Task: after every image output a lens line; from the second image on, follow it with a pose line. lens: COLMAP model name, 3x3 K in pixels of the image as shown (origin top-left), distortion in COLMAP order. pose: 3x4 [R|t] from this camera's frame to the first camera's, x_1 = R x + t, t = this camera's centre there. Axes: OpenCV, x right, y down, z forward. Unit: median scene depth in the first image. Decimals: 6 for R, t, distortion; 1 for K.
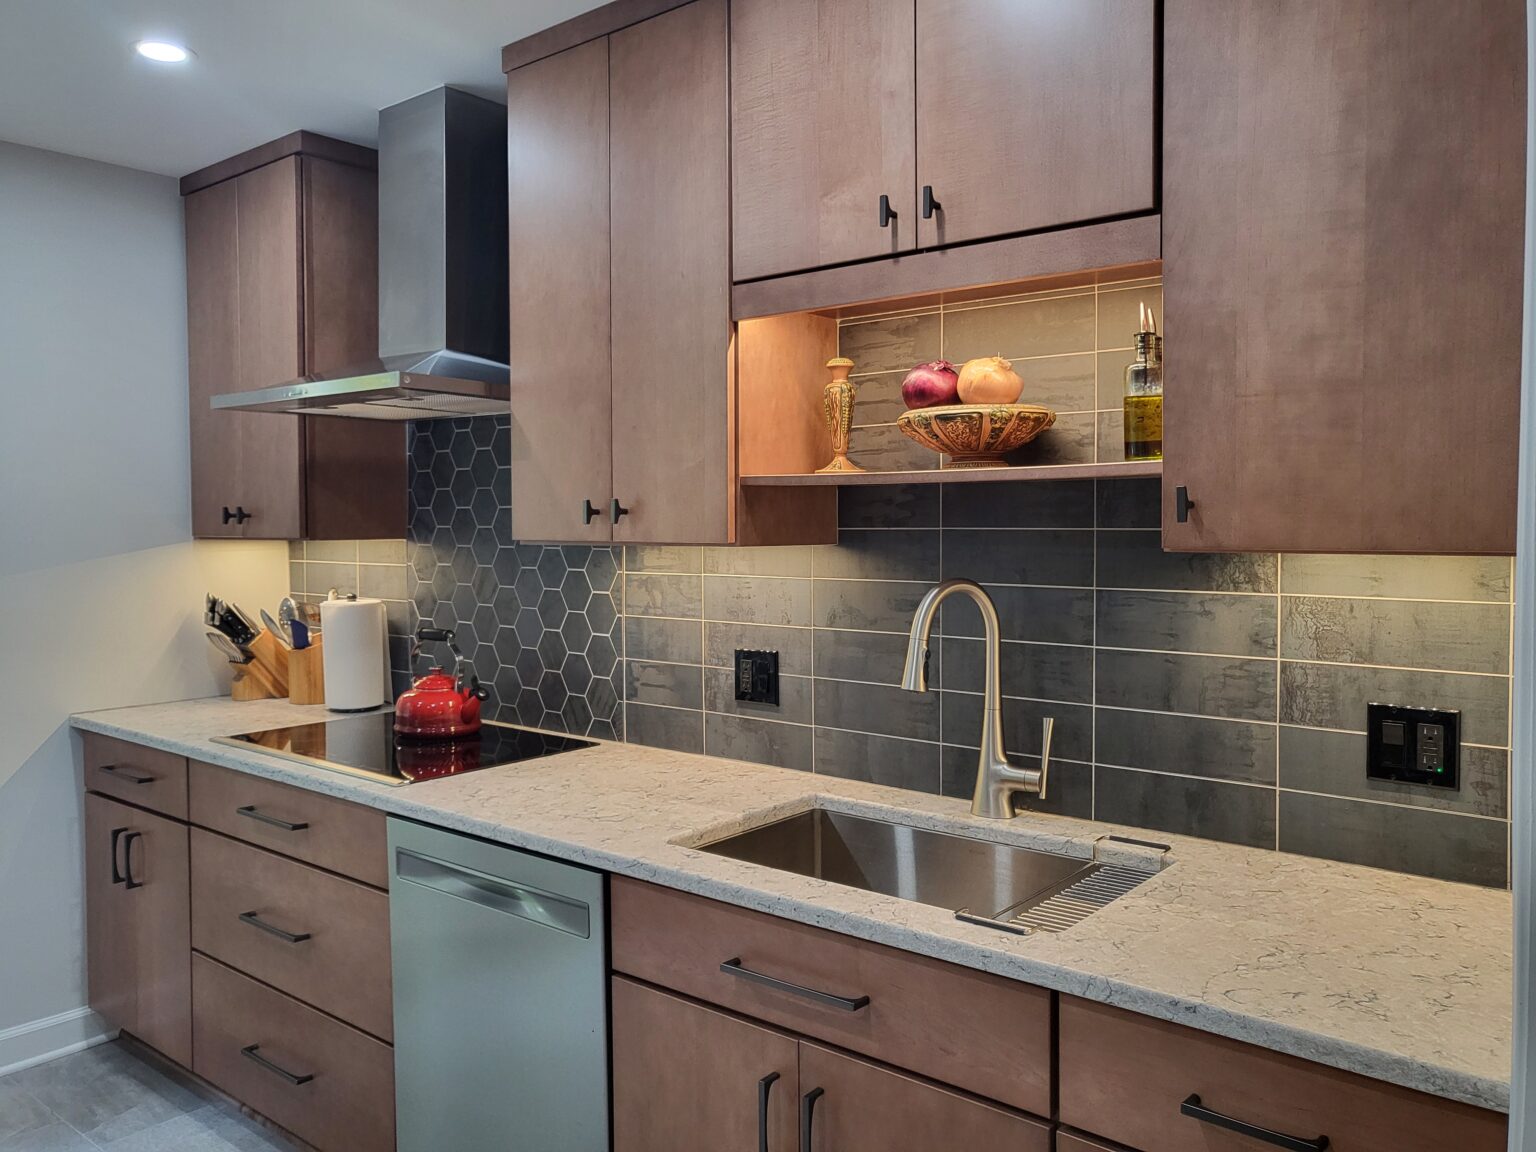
lens RADIAL K [[1214.4, 0, 738.9], [0, 1214.4, 563.0], [0, 0, 1]] dist [-0.026837, 0.070098]
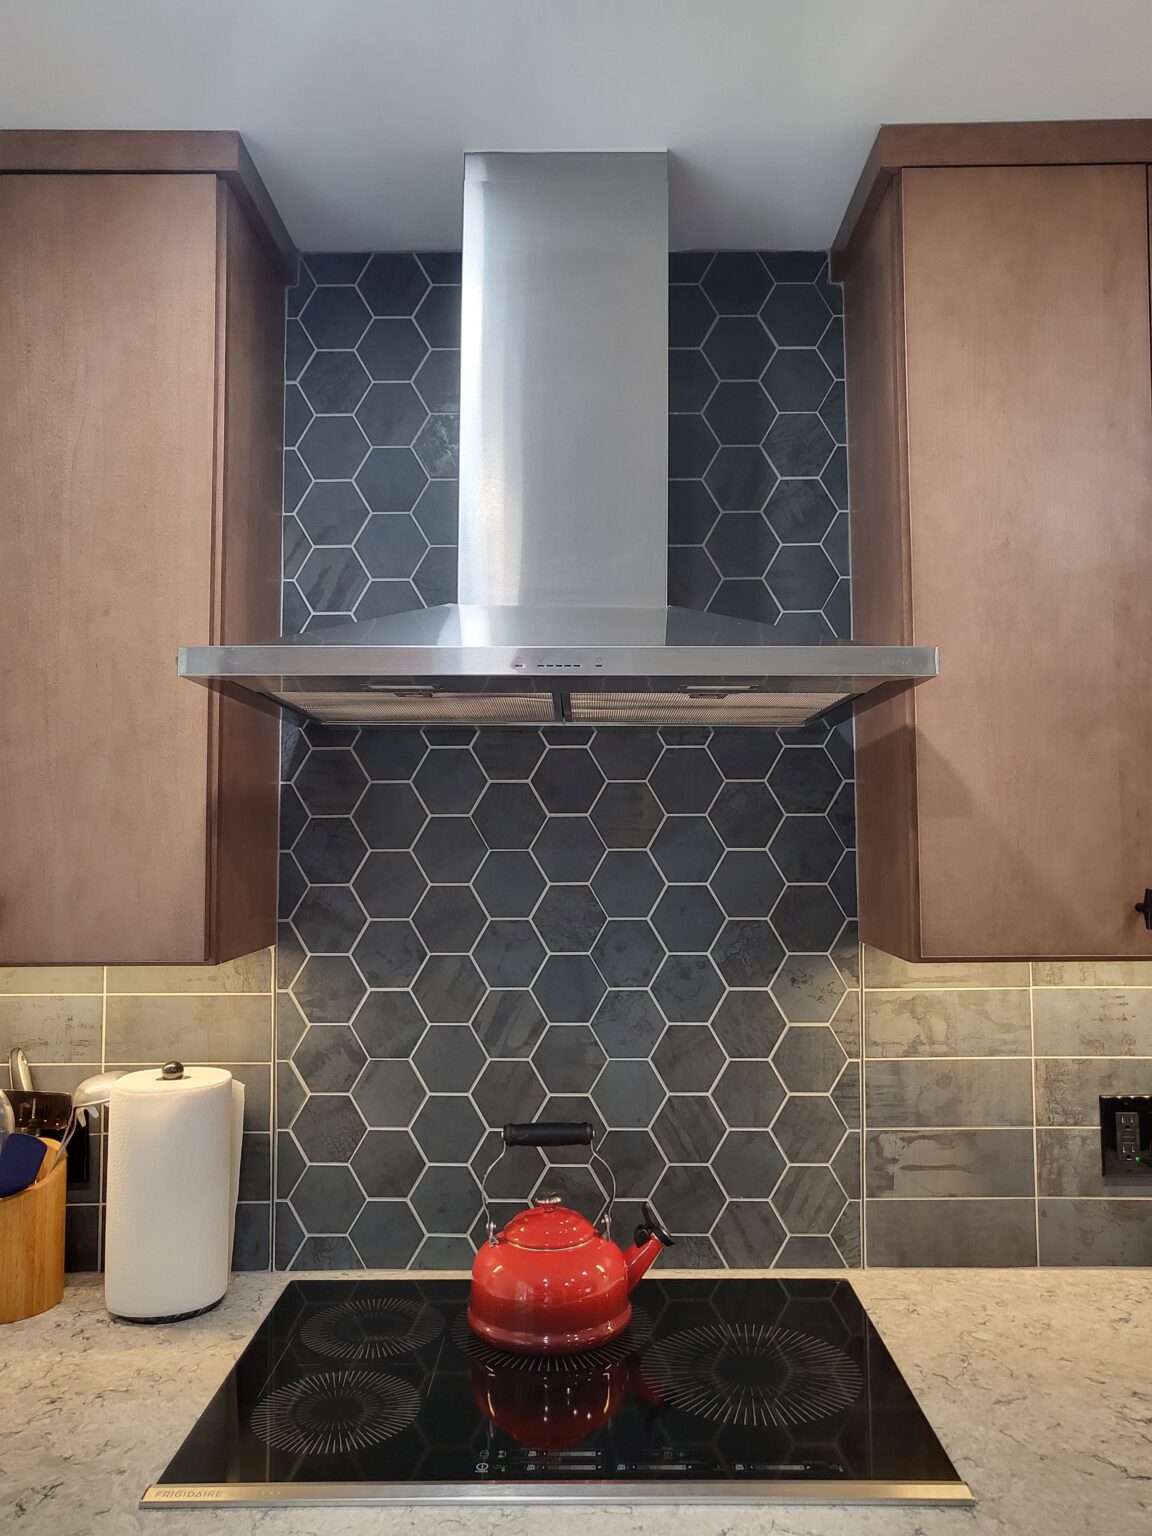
lens RADIAL K [[1214.4, 0, 570.8], [0, 1214.4, 753.5], [0, 0, 1]] dist [-0.026837, 0.070098]
pose [[0.764147, 0.042857, 0.643617, -0.779936], [0.024843, 0.995095, -0.095756, -0.072792], [-0.644563, 0.089161, 0.759334, 0.764671]]
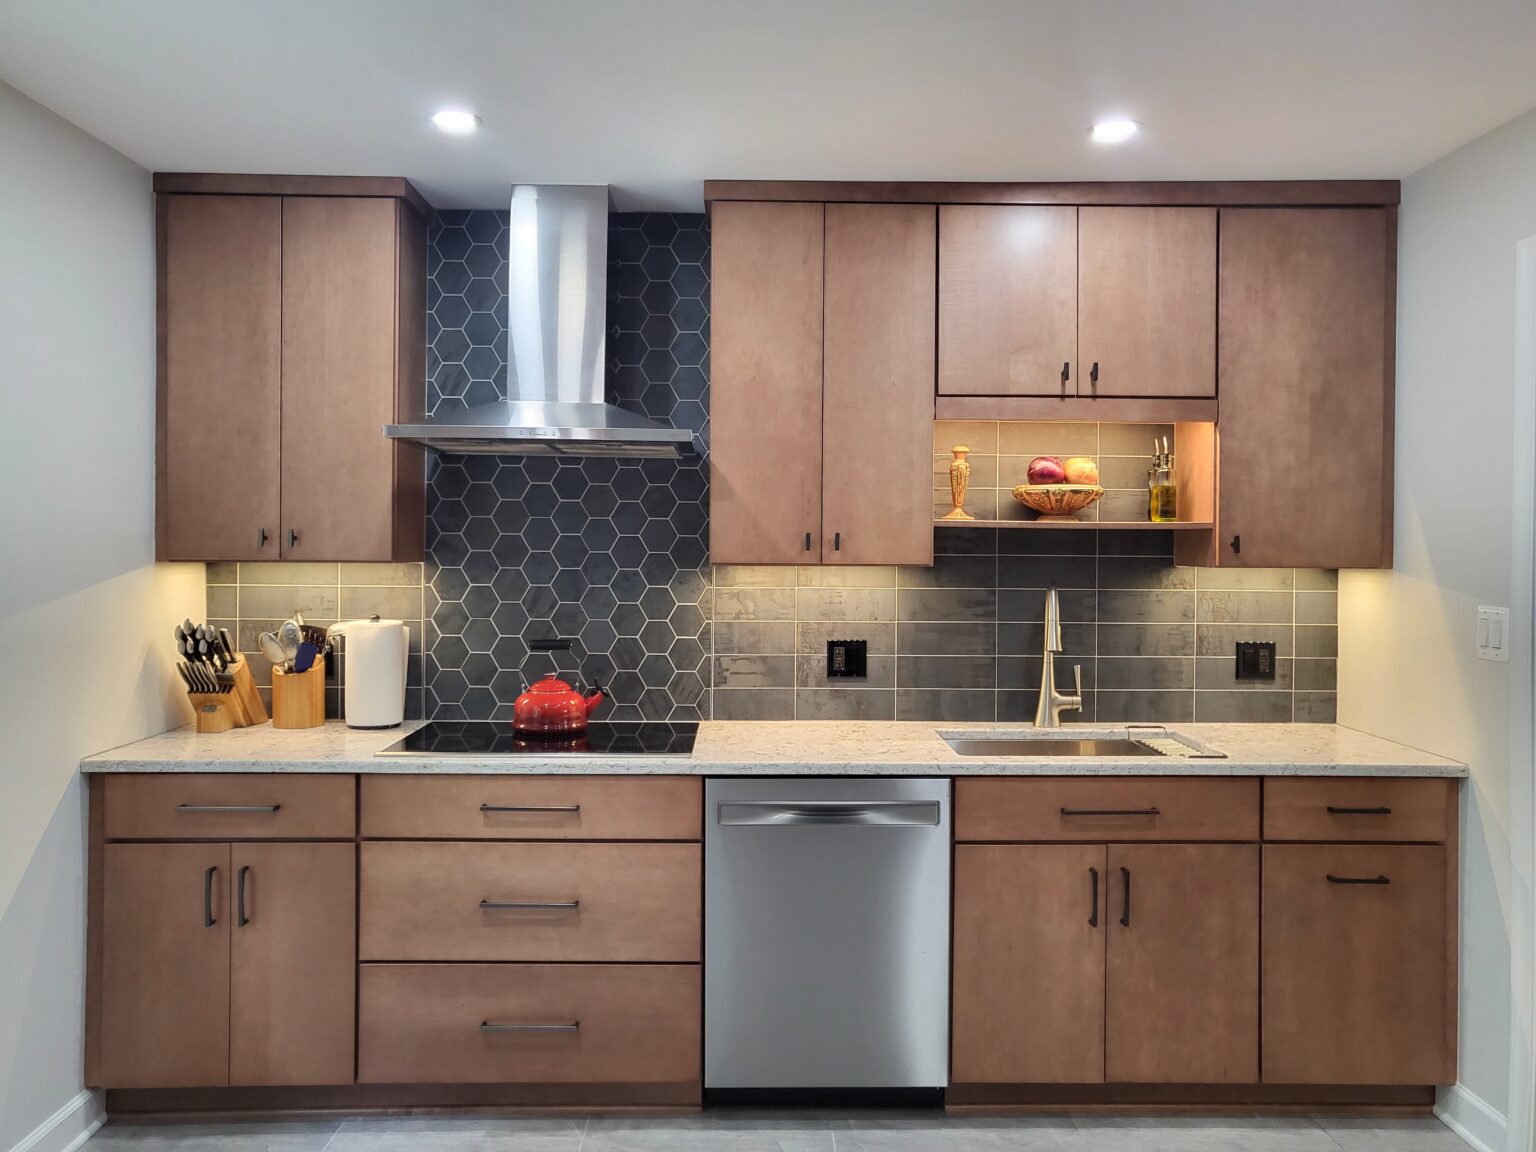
lens RADIAL K [[1236.5, 0, 761.4], [0, 1236.5, 554.4], [0, 0, 1]] dist [-0.015798, 0.054217]
pose [[0.745393, 0.004517, 0.666610, -1.169081], [0.013685, 0.999663, -0.022075, 0.002745], [-0.666484, 0.025577, 0.745080, -0.013467]]
